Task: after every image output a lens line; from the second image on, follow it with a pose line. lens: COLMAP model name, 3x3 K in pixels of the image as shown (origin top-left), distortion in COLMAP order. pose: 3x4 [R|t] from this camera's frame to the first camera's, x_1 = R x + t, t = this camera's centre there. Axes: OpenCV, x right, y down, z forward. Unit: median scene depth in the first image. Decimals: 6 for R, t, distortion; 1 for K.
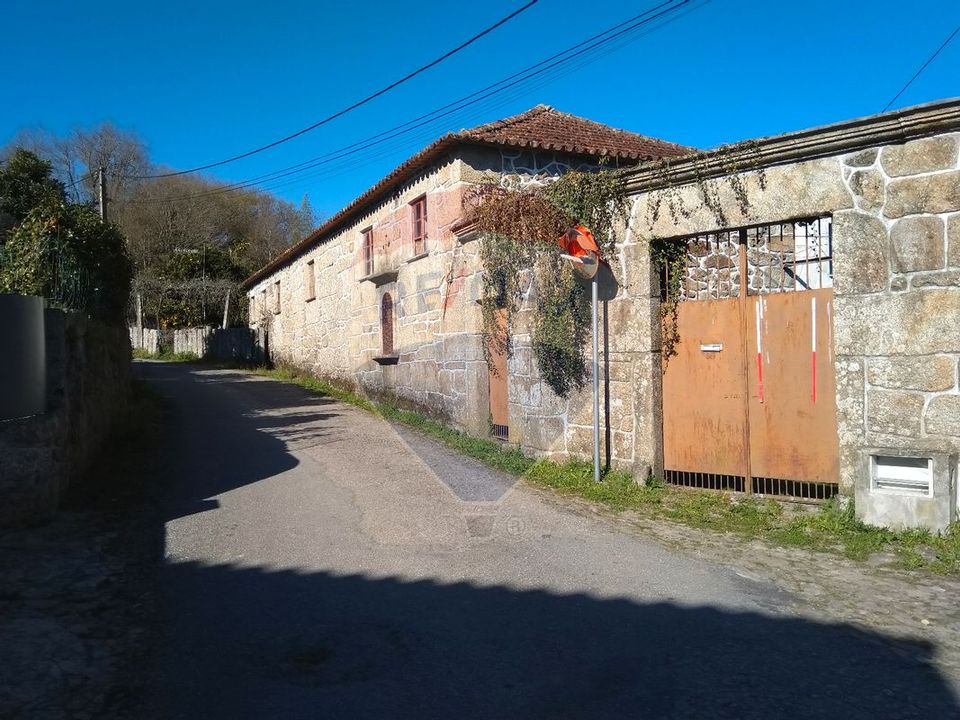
lens RADIAL K [[604.2, 0, 480.0], [0, 604.2, 360.0], [0, 0, 1]] dist [0.001074, -0.047092]
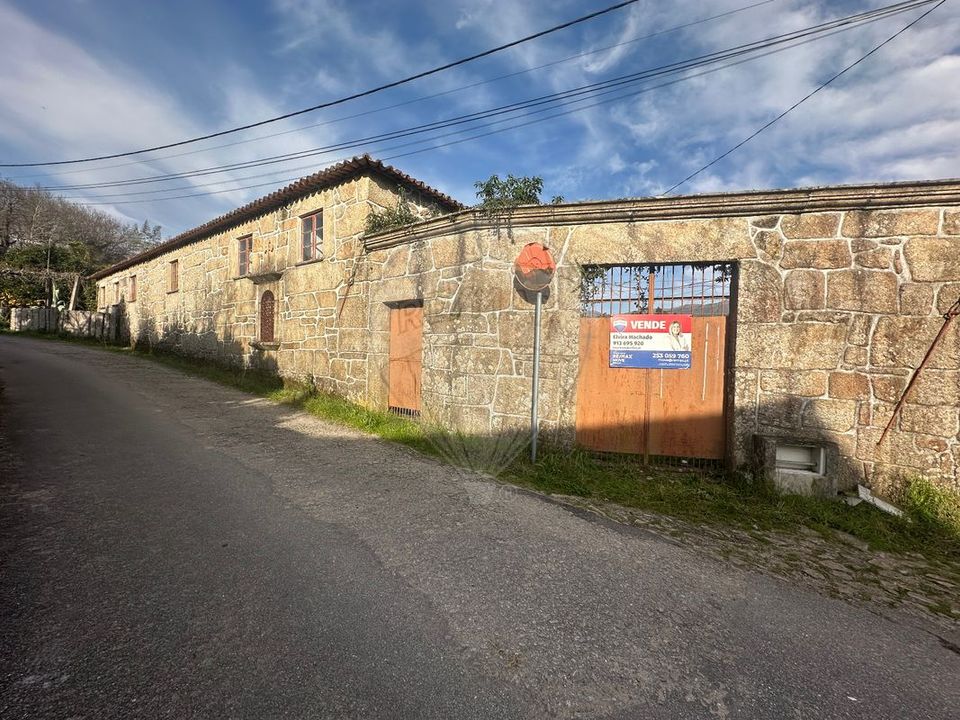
lens RADIAL K [[328.0, 0, 480.0], [0, 328.0, 360.0], [0, 0, 1]] dist [-0.000560, -0.000119]
pose [[0.876923, 0.036281, 0.479260, -0.261699], [-0.048112, 0.998765, 0.012424, -0.004884], [-0.478217, -0.033953, 0.877585, 0.634869]]
